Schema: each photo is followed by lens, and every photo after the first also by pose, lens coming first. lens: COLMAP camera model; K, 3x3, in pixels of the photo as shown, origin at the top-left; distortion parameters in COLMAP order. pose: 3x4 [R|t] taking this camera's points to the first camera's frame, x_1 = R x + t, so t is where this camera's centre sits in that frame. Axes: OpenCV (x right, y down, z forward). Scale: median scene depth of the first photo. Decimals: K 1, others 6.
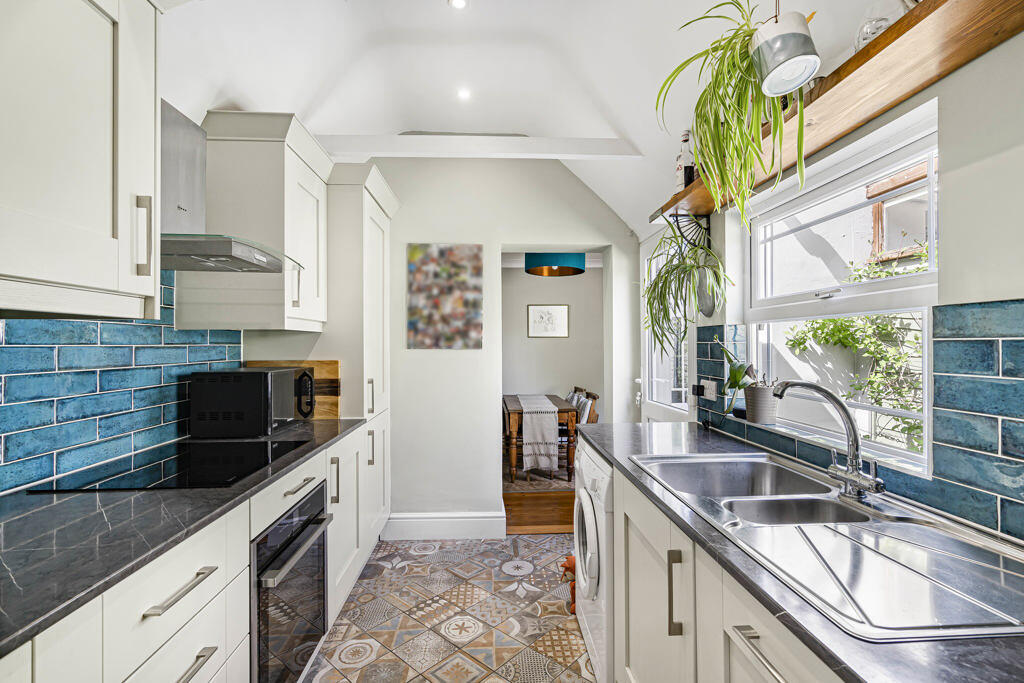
lens RADIAL K [[460.9, 0, 512.0], [0, 460.9, 341.5], [0, 0, 1]] dist [0.018859, 0.000021]
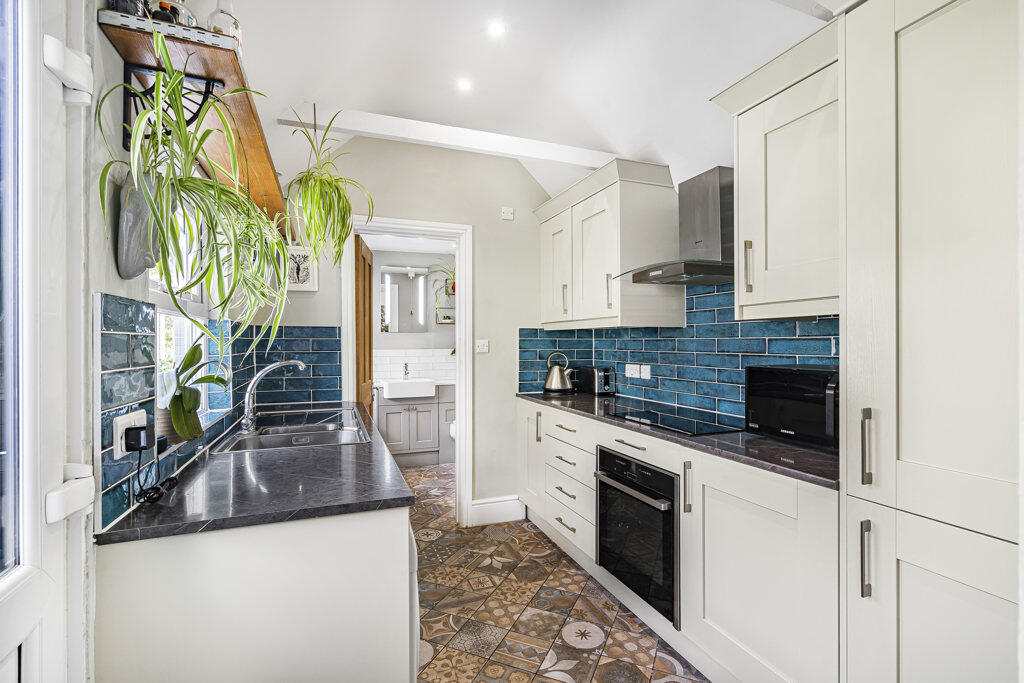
lens RADIAL K [[460.9, 0, 512.0], [0, 460.9, 341.5], [0, 0, 1]] dist [0.018859, 0.000021]
pose [[-0.952315, 0.002926, -0.305102, 0.228664], [0.003975, 0.999988, -0.002815, 0.019313], [0.305090, -0.003893, -0.952316, 1.930582]]
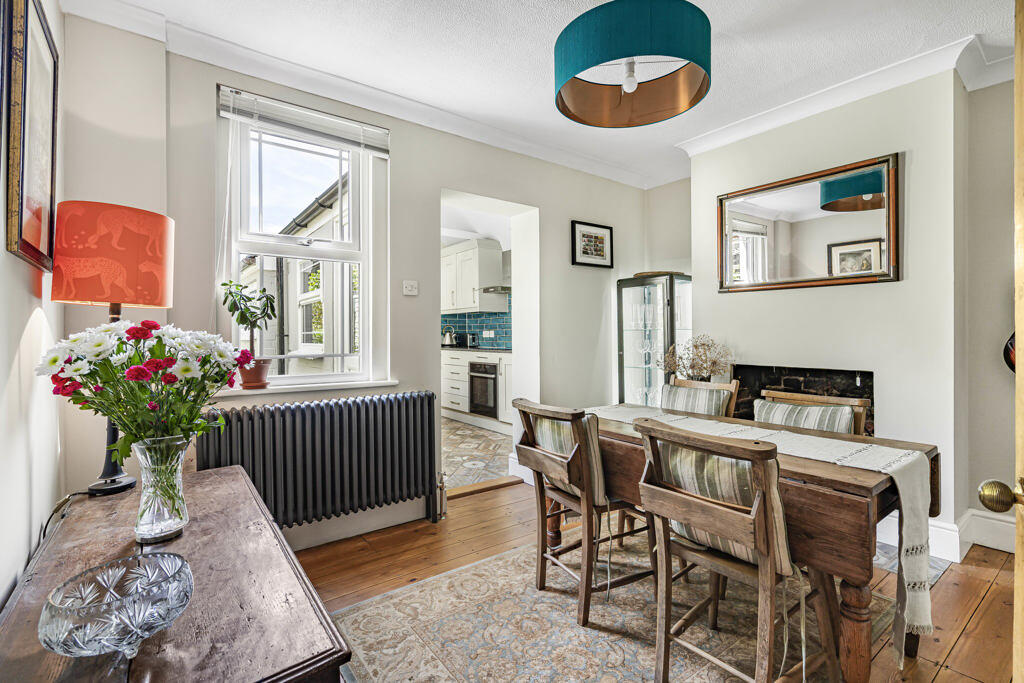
lens RADIAL K [[475.6, 0, 511.1], [0, 475.6, 331.0], [0, 0, 1]] dist [-0.000913, 0.000036]
pose [[-0.835404, 0.002132, -0.549632, 1.141996], [0.009193, 0.999907, -0.010095, 0.147202], [0.549560, -0.013486, -0.835346, 3.626117]]
